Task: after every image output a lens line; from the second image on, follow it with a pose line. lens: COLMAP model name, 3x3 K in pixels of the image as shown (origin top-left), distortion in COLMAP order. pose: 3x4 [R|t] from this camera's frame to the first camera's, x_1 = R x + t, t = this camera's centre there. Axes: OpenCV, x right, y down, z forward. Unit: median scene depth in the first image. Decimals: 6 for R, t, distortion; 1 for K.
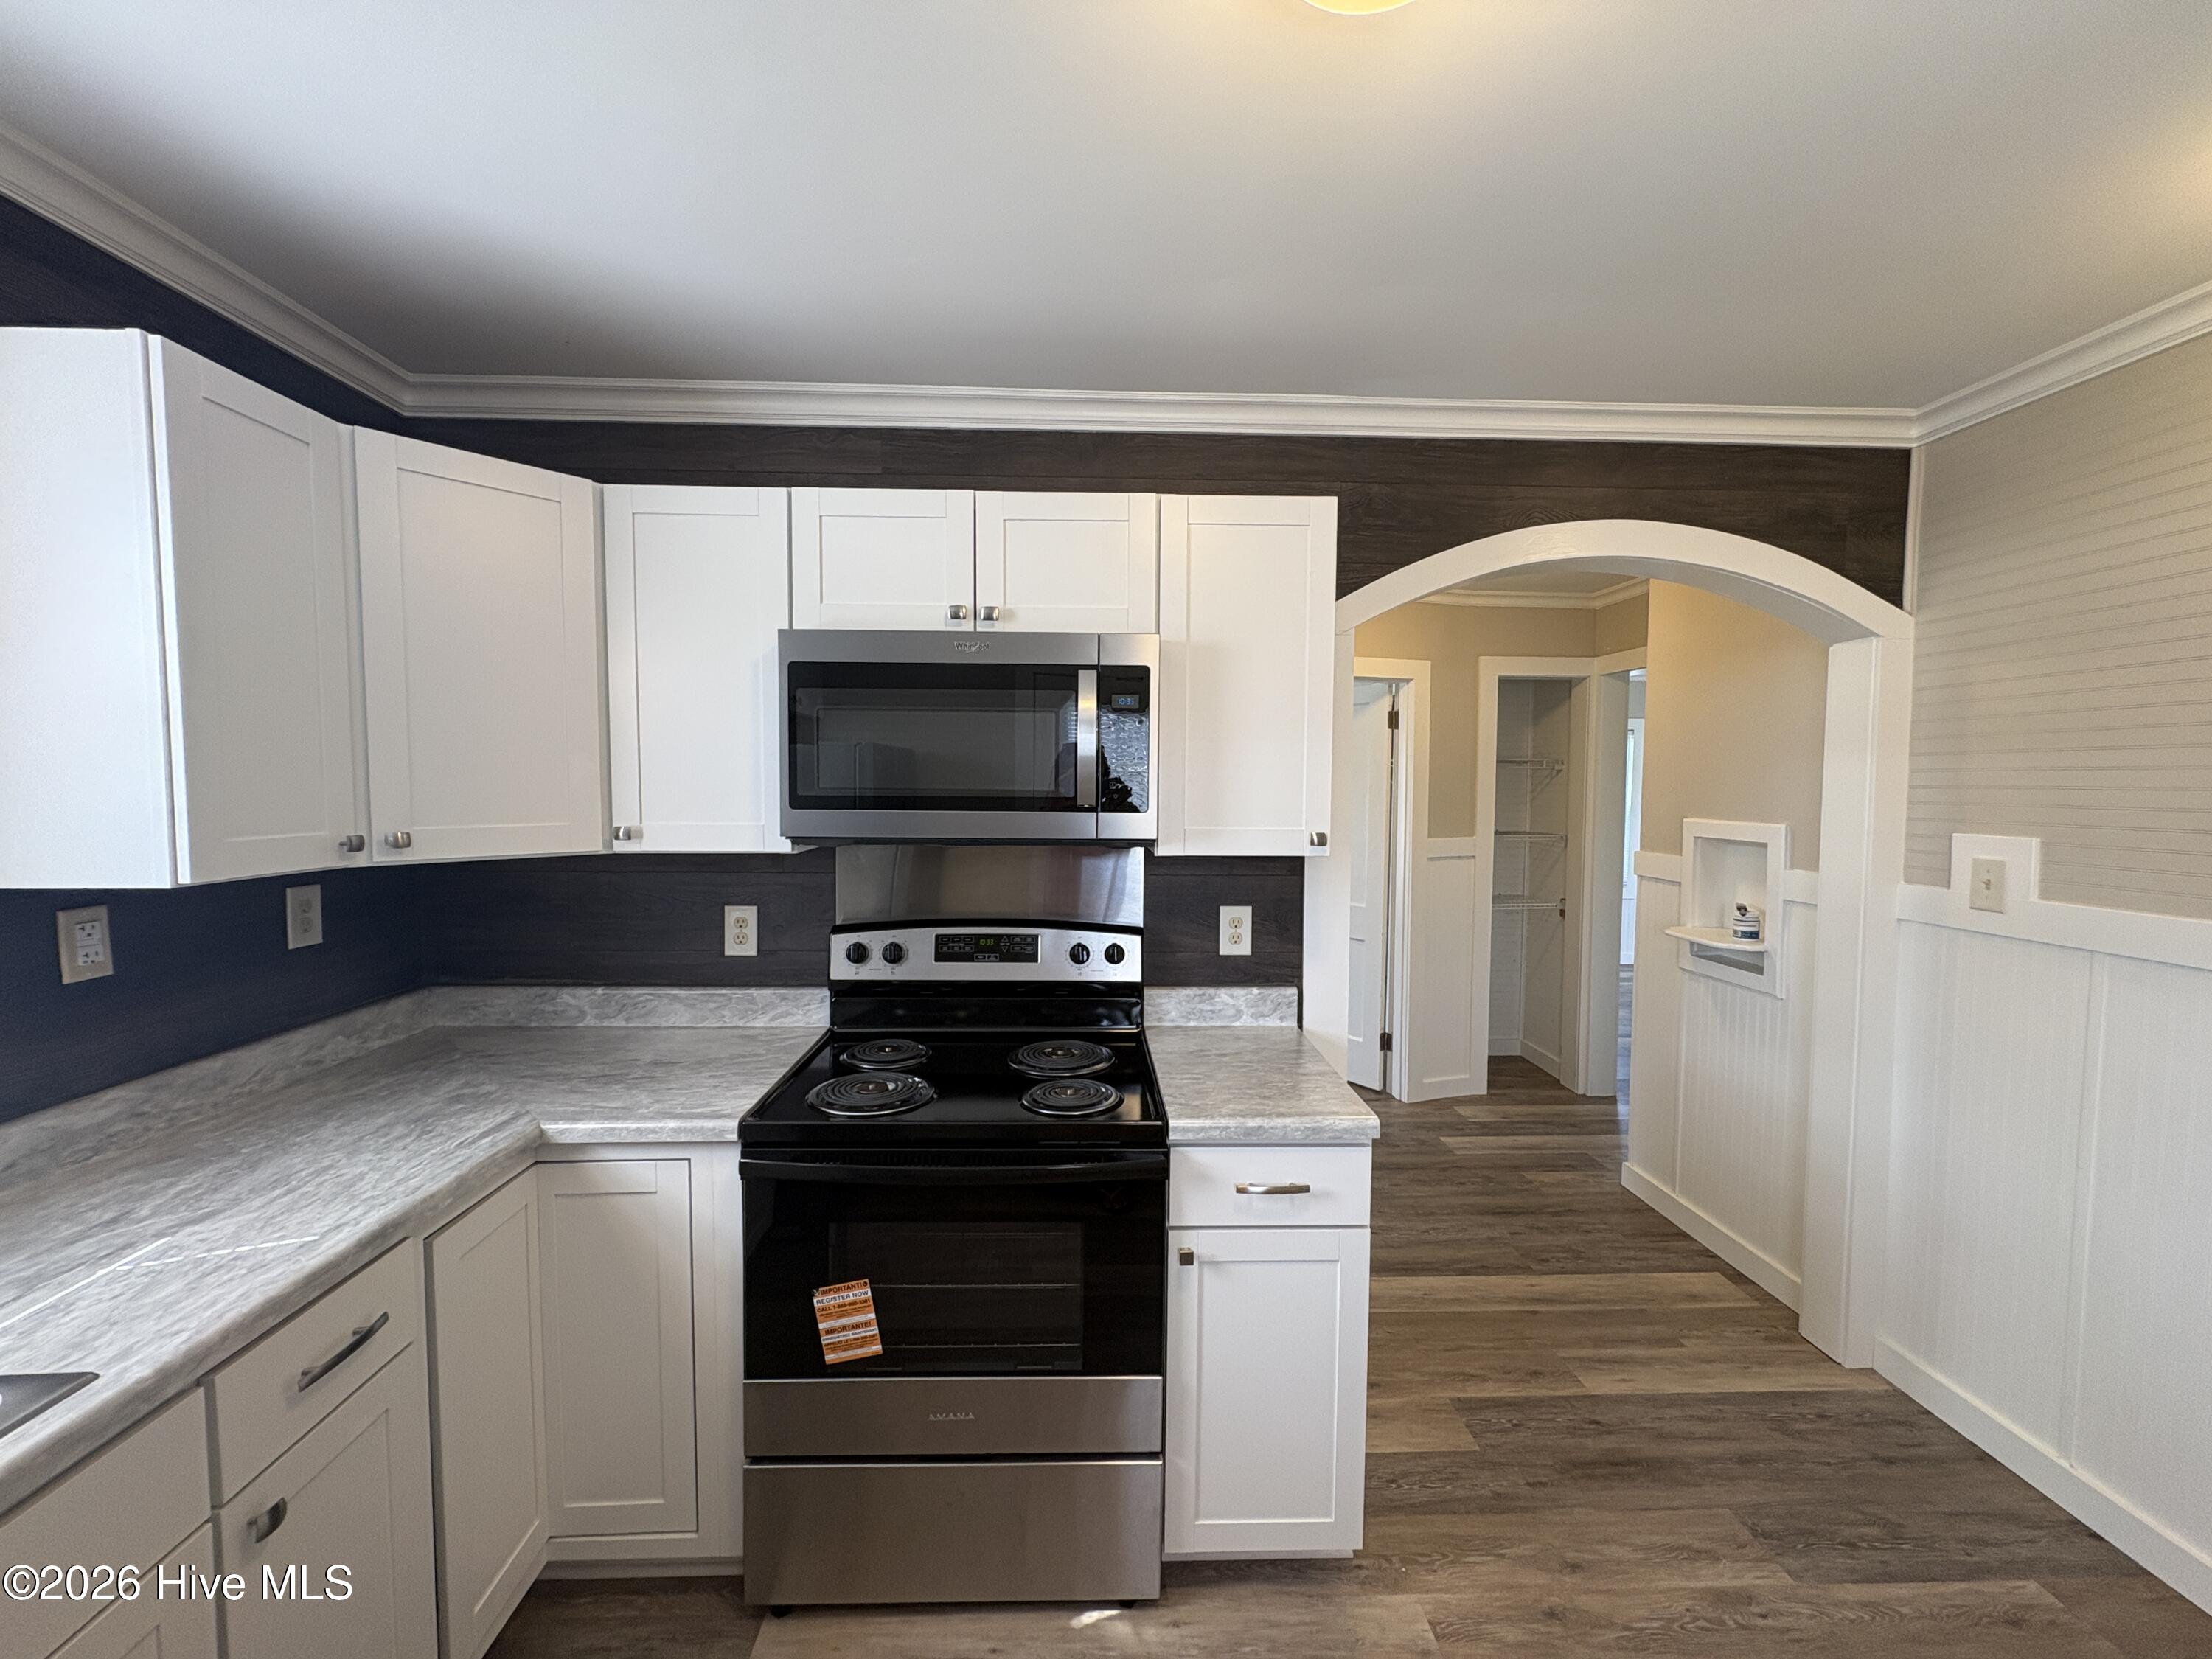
lens RADIAL K [[880.0, 0, 1106.0], [0, 880.0, 829.5], [0, 0, 1]] dist [0.001213, 0.000247]
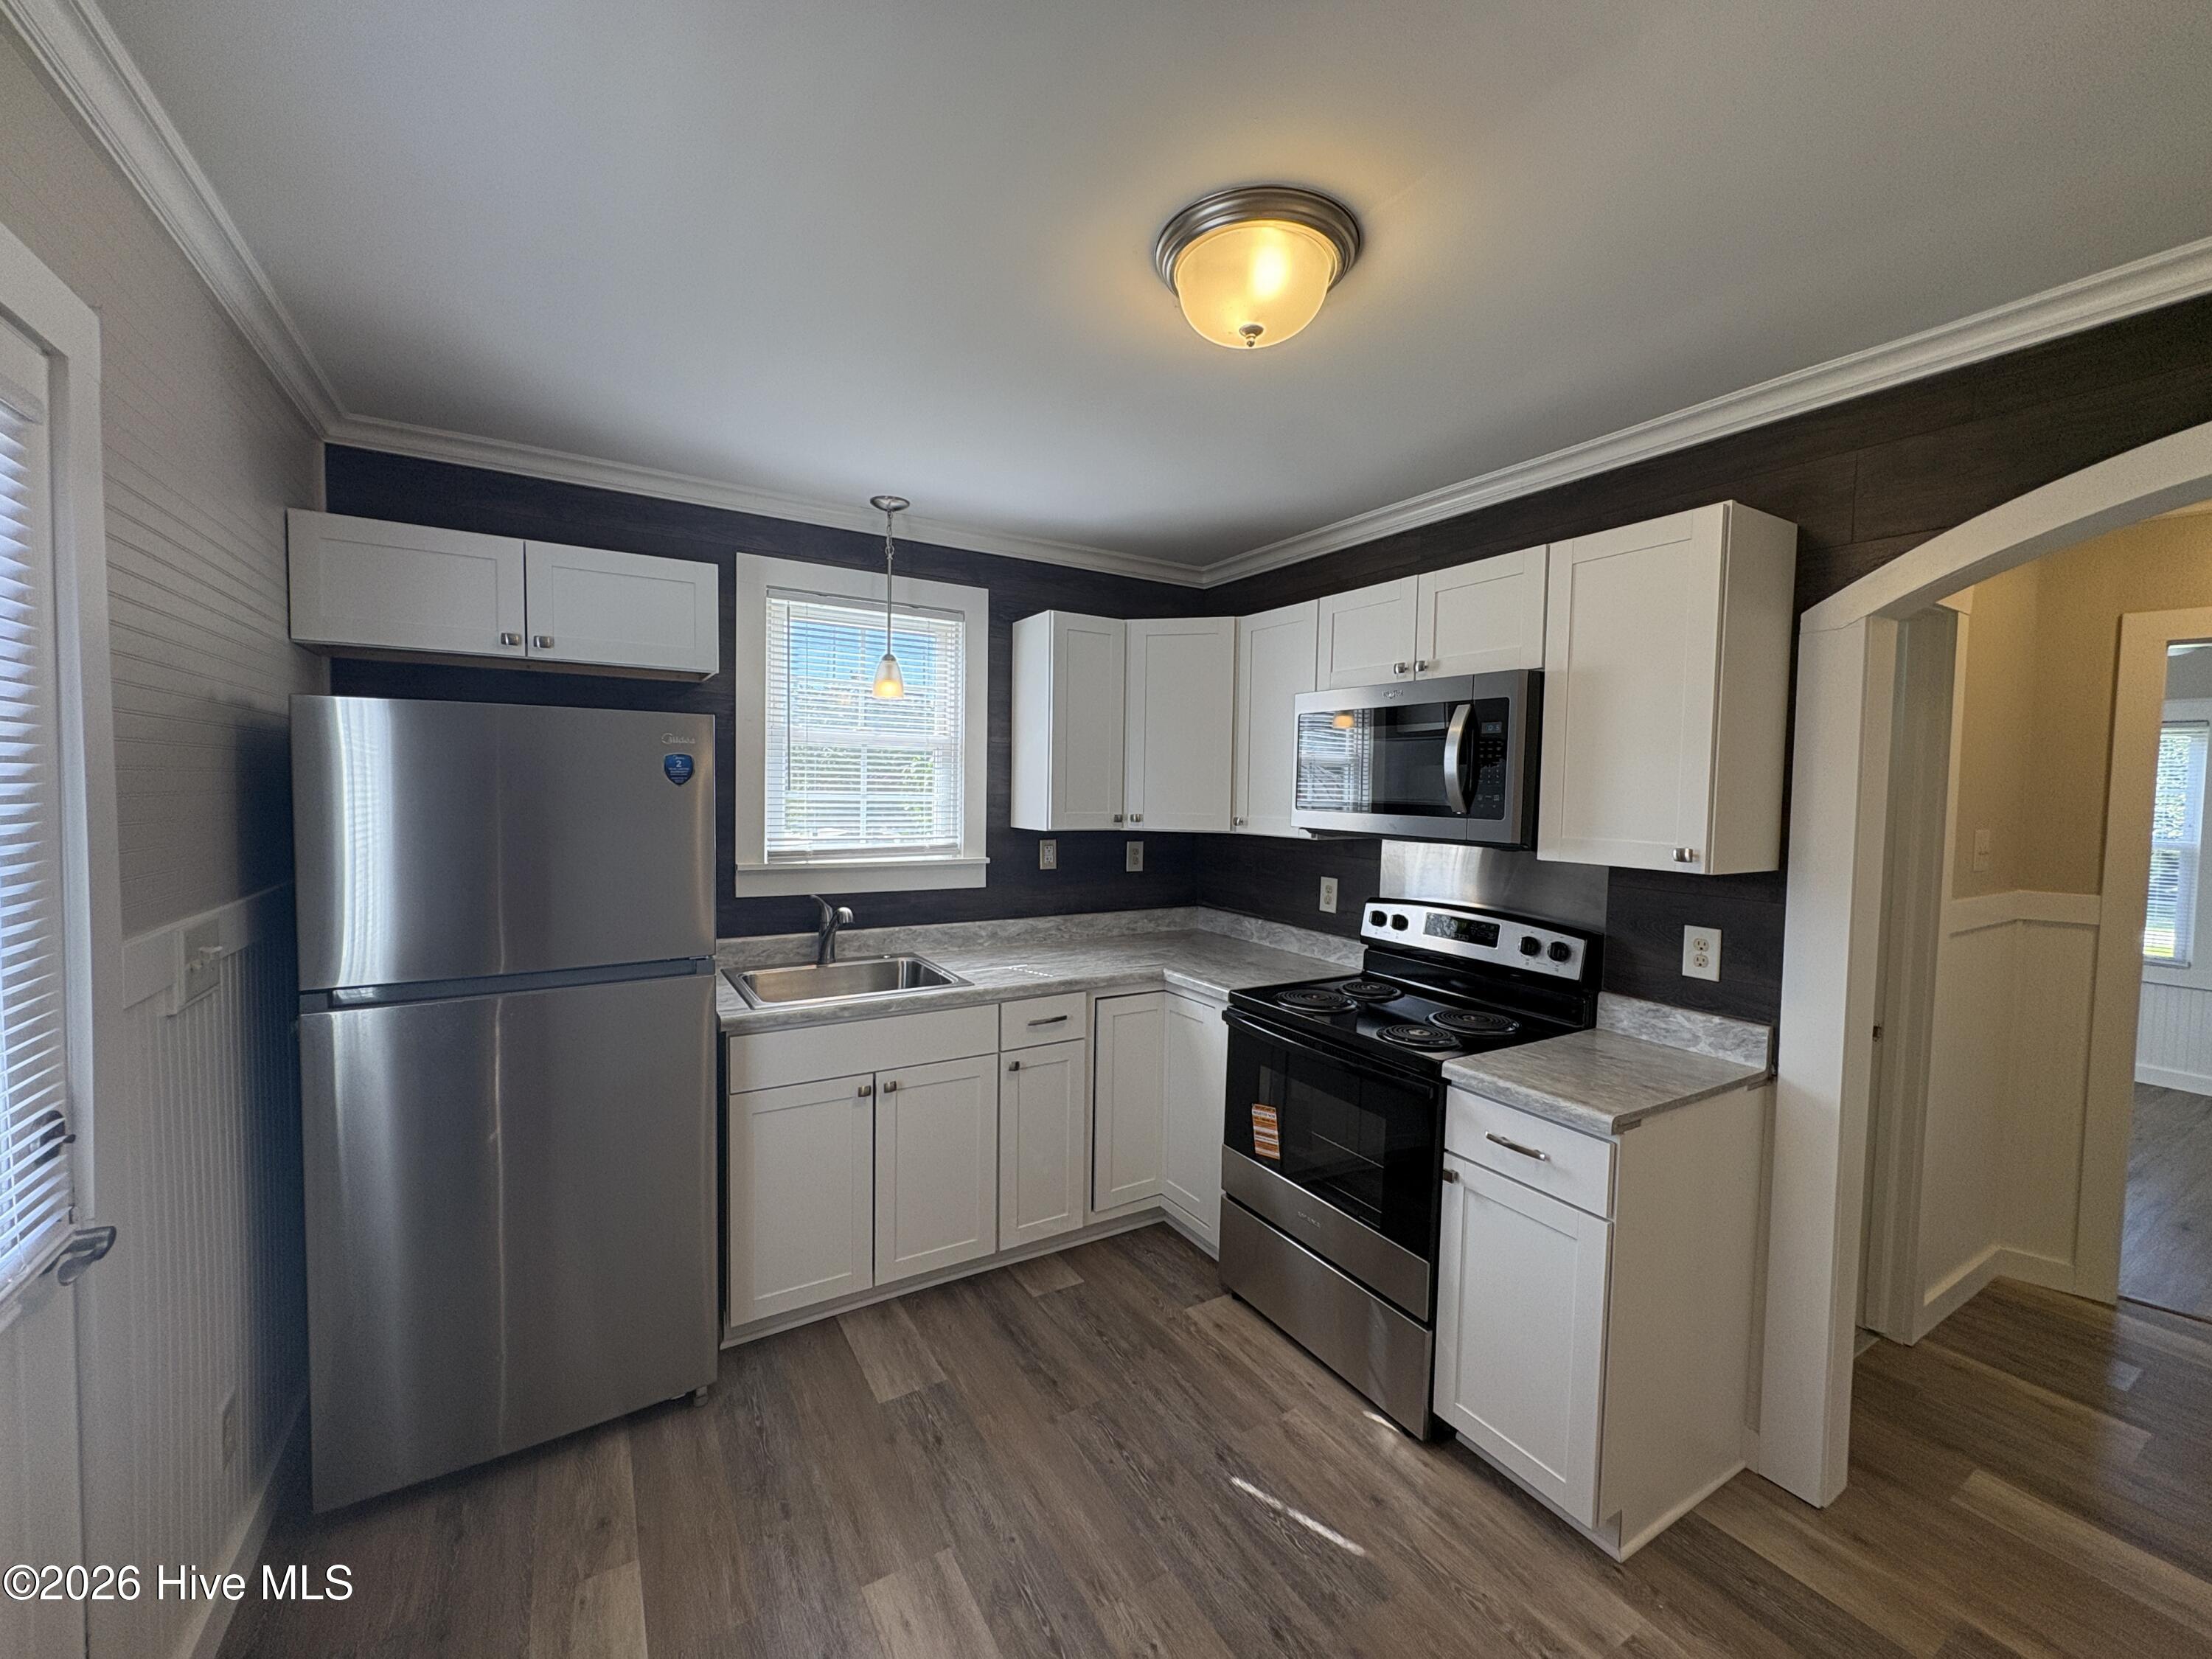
lens RADIAL K [[880.0, 0, 1106.0], [0, 880.0, 829.5], [0, 0, 1]] dist [0.001213, 0.000247]
pose [[0.487124, 0.045603, -0.872141, 0.798860], [-0.061970, 0.997923, 0.017568, 0.005317], [0.871131, 0.045489, 0.488938, -0.045225]]
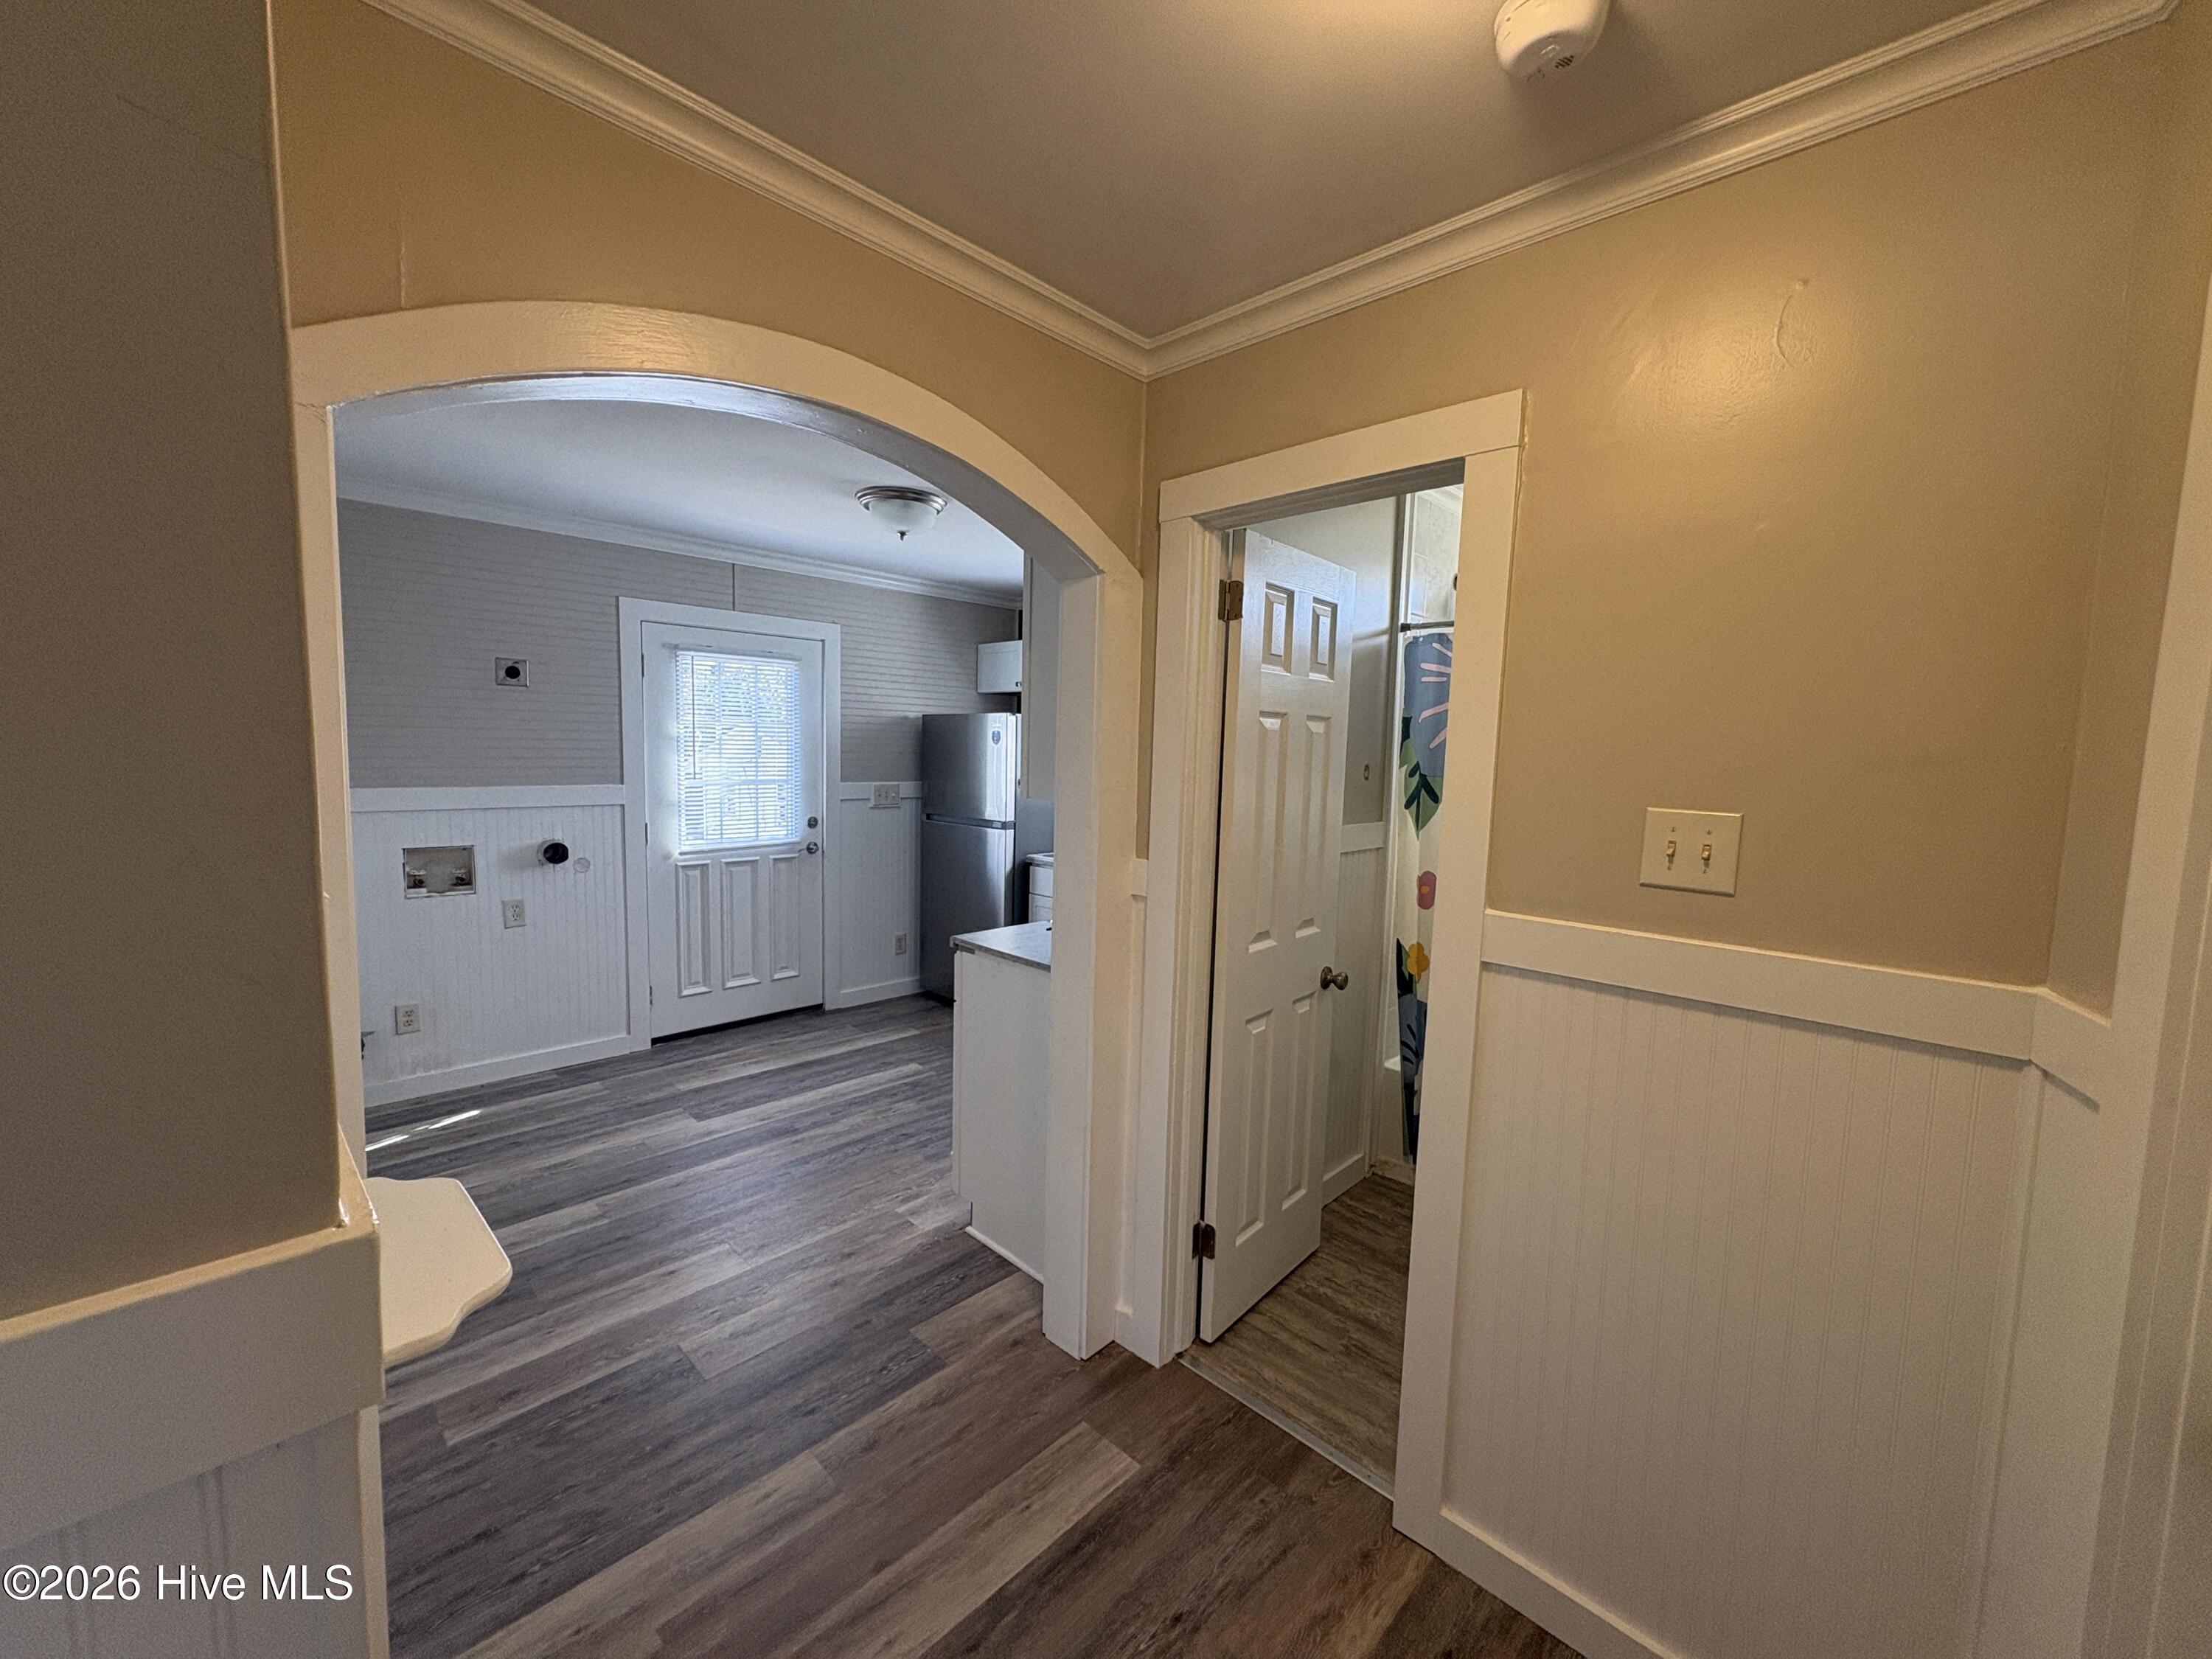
lens RADIAL K [[880.0, 0, 1106.0], [0, 880.0, 829.5], [0, 0, 1]] dist [0.001213, 0.000247]
pose [[-0.720663, 0.044497, -0.691856, 1.116043], [-0.064943, 0.989217, 0.131269, -0.113623], [0.690237, 0.139532, -0.710003, 2.114386]]
